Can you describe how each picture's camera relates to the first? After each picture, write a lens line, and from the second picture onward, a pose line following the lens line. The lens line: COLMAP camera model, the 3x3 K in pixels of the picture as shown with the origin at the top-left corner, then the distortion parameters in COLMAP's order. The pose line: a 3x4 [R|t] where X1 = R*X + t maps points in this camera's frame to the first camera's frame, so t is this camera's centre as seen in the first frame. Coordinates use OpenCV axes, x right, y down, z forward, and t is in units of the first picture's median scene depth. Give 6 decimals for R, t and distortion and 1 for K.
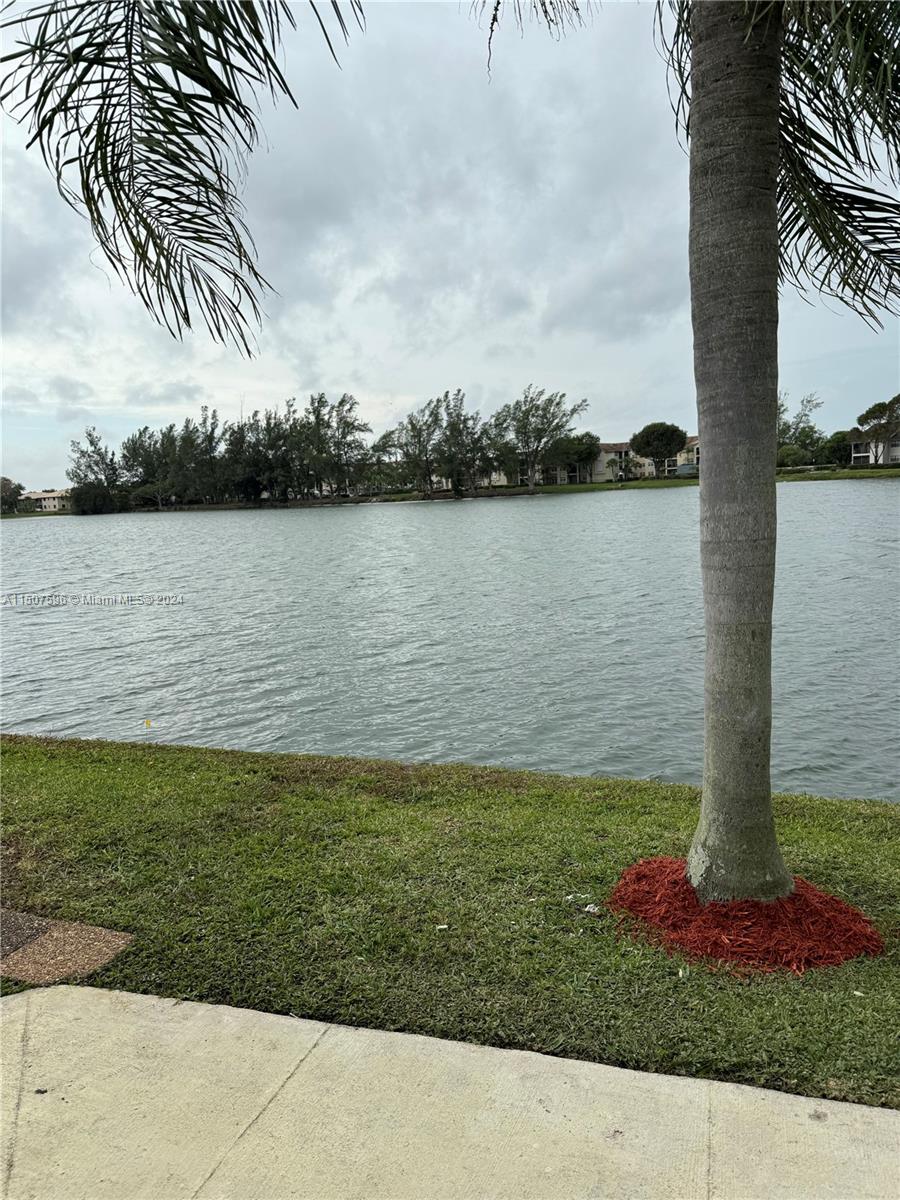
lens RADIAL K [[847.7, 0, 457.5], [0, 847.7, 598.0], [0, 0, 1]] dist [0.037554, -0.003079]
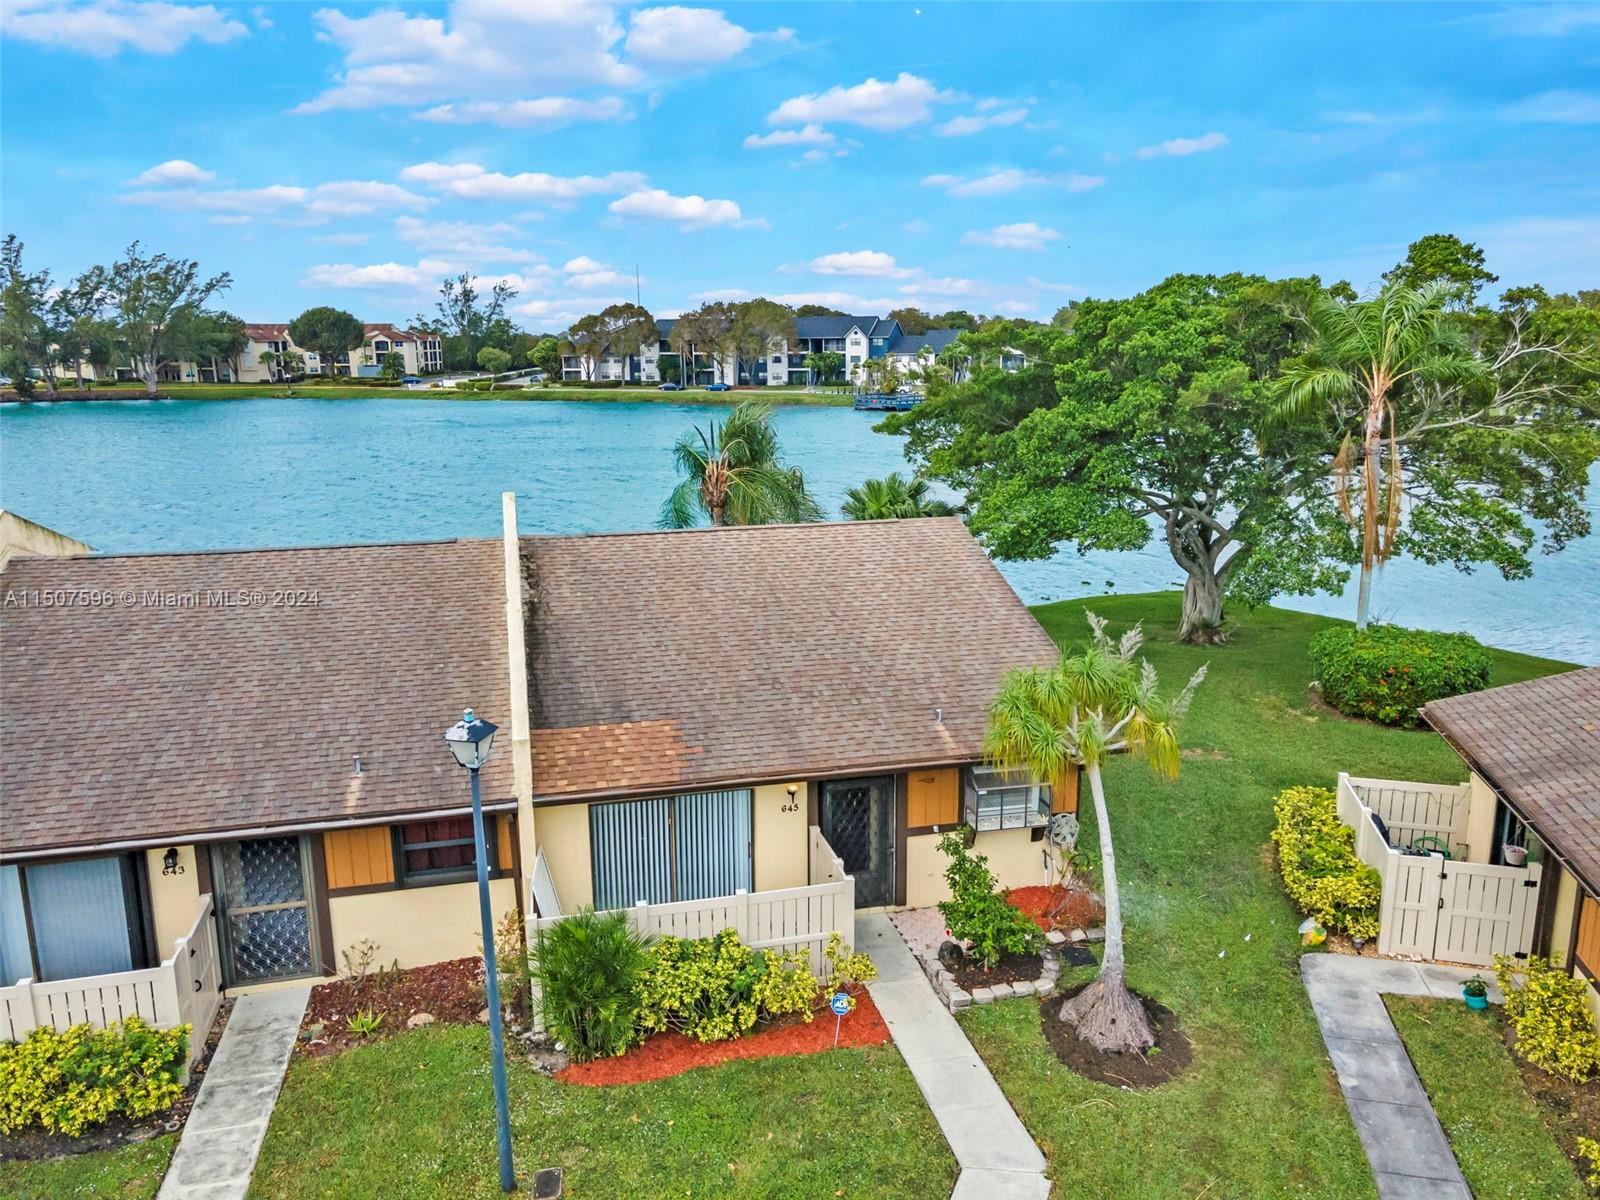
lens RADIAL K [[1151.6, 0, 800.0], [0, 1151.6, 600.0], [0, 0, 1]] dist [0.063061, 0.001847]
pose [[0.795200, -0.080990, 0.600914, -0.092990], [0.039738, 0.995870, 0.081635, -0.011922], [-0.605044, -0.041037, 0.795134, -0.134510]]
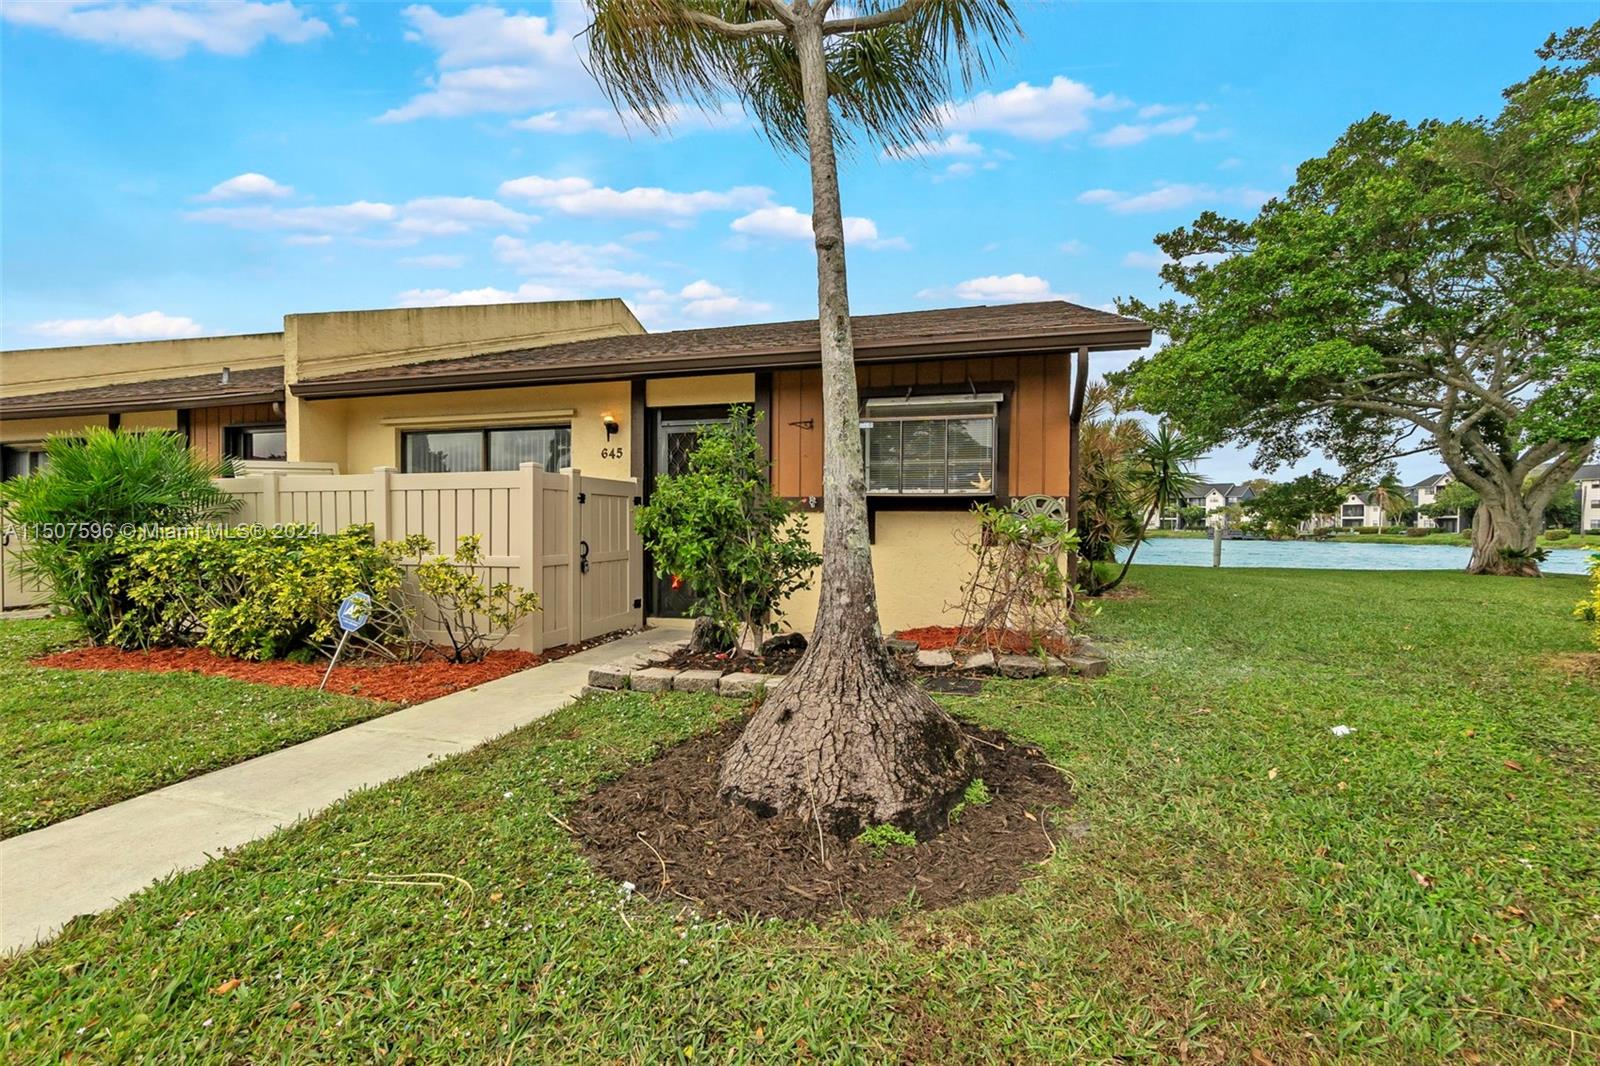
lens RADIAL K [[687.4, 0, 794.0], [0, 687.4, 528.0], [0, 0, 1]] dist [-0.004660, -0.000960]
pose [[0.989981, 0.061819, 0.126950, -0.042028], [-0.045327, 0.990619, -0.128916, 0.016554], [-0.133728, 0.121871, 0.983496, -0.106094]]
